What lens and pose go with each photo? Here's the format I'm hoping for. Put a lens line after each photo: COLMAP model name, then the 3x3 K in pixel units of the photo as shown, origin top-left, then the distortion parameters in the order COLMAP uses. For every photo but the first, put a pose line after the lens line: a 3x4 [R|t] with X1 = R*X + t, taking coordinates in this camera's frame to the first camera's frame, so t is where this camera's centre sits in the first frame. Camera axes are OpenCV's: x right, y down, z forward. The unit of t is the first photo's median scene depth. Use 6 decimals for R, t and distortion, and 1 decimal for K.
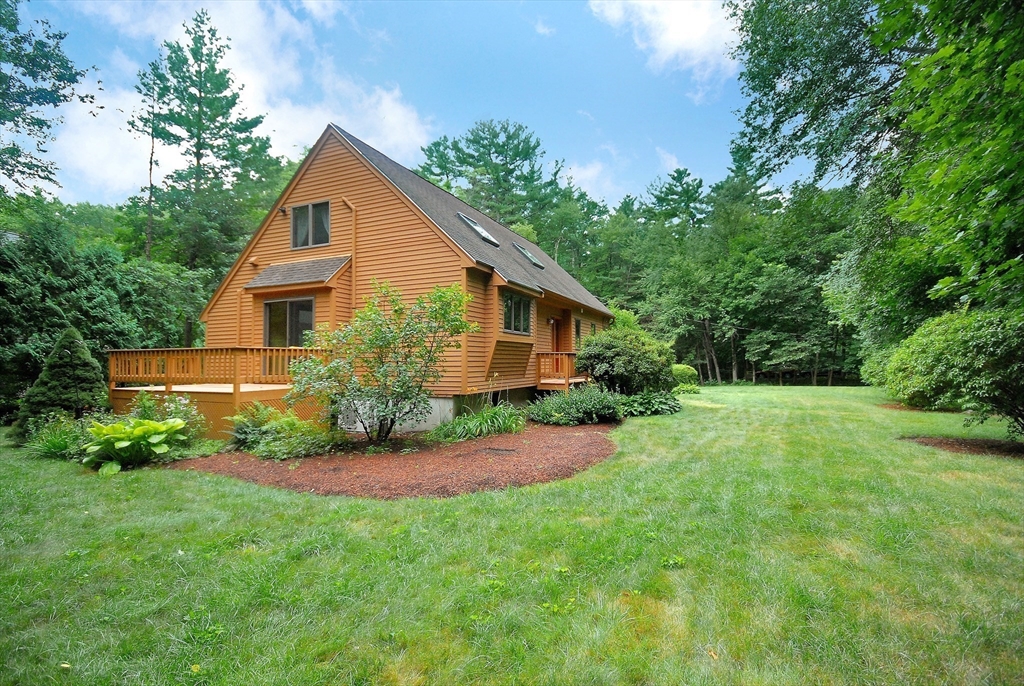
lens RADIAL K [[481.6, 0, 514.5], [0, 481.6, 346.5], [0, 0, 1]] dist [0.002454, 0.000236]
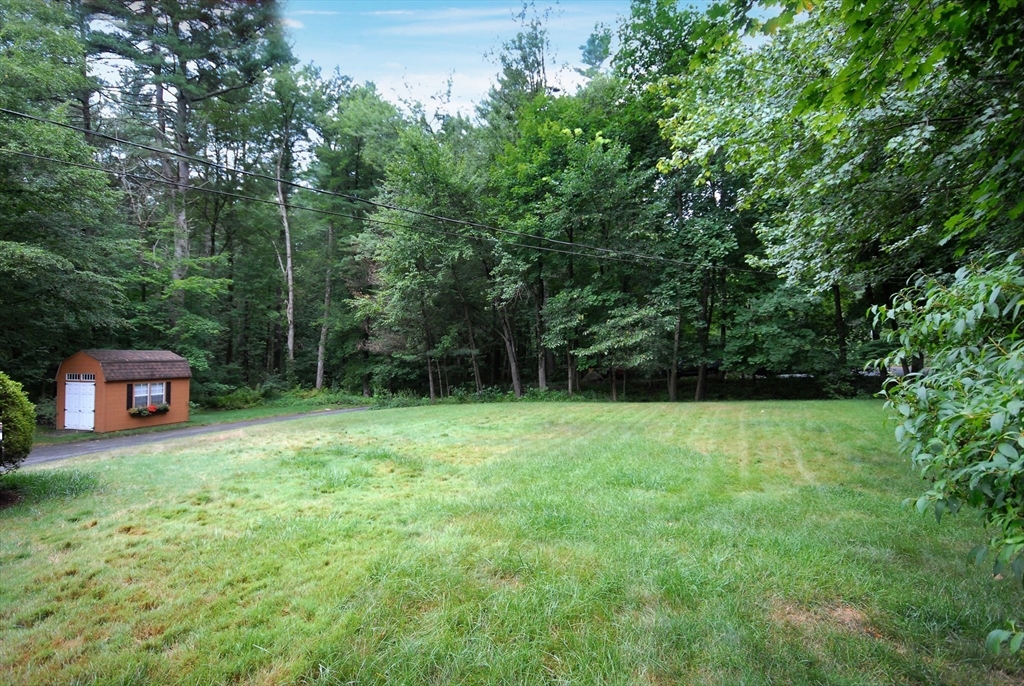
lens RADIAL K [[555.4, 0, 510.2], [0, 555.4, 345.8], [0, 0, 1]] dist [0.000274, -0.000023]
pose [[0.973319, 0.002032, 0.229446, 0.333128], [-0.004652, 0.999930, 0.010878, 0.021626], [-0.229408, -0.011656, 0.973261, 0.485230]]
